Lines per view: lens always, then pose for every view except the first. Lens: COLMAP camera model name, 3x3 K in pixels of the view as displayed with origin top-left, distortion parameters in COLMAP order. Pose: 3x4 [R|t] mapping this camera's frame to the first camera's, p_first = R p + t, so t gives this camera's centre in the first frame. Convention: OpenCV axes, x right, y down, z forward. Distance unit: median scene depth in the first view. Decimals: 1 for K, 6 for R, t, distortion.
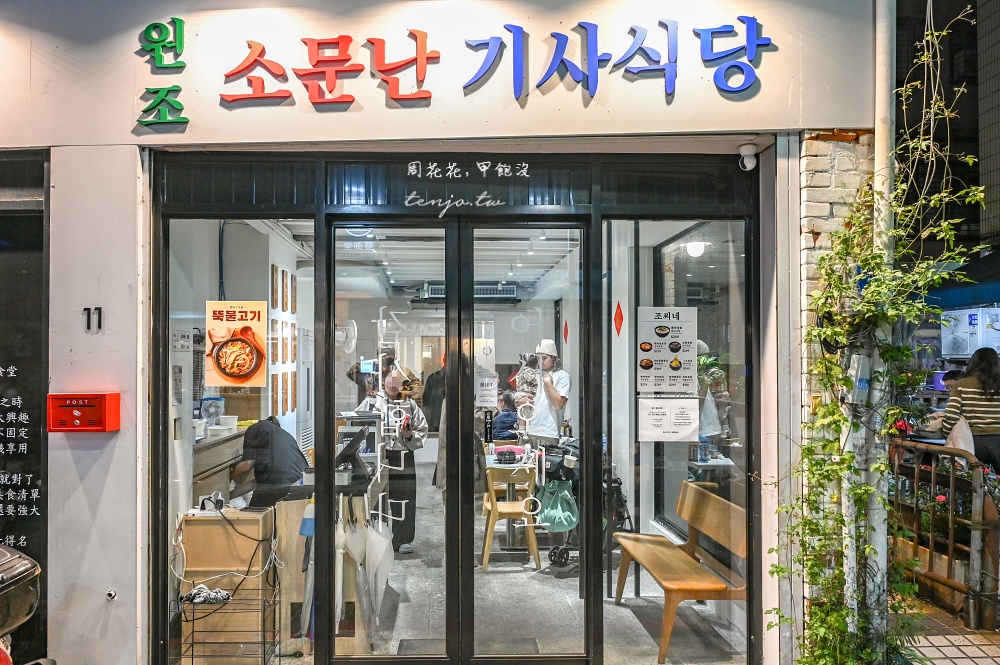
lens RADIAL K [[719.2, 0, 499.0], [0, 719.2, 349.8], [0, 0, 1]] dist [0.000934, -0.003477]
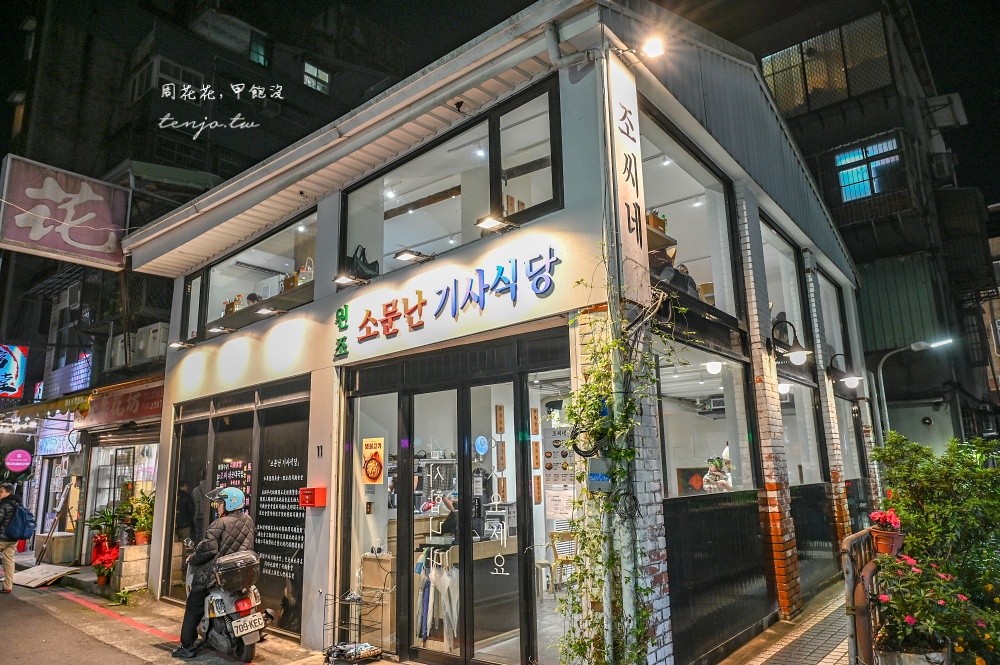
lens RADIAL K [[662.4, 0, 500.0], [0, 662.4, 332.5], [0, 0, 1]] dist [-0.001520, -0.000260]
pose [[0.764381, -0.152826, -0.626391, 1.103738], [0.031756, 0.979248, -0.200164, 0.021151], [0.643983, 0.133110, 0.753371, -0.158737]]
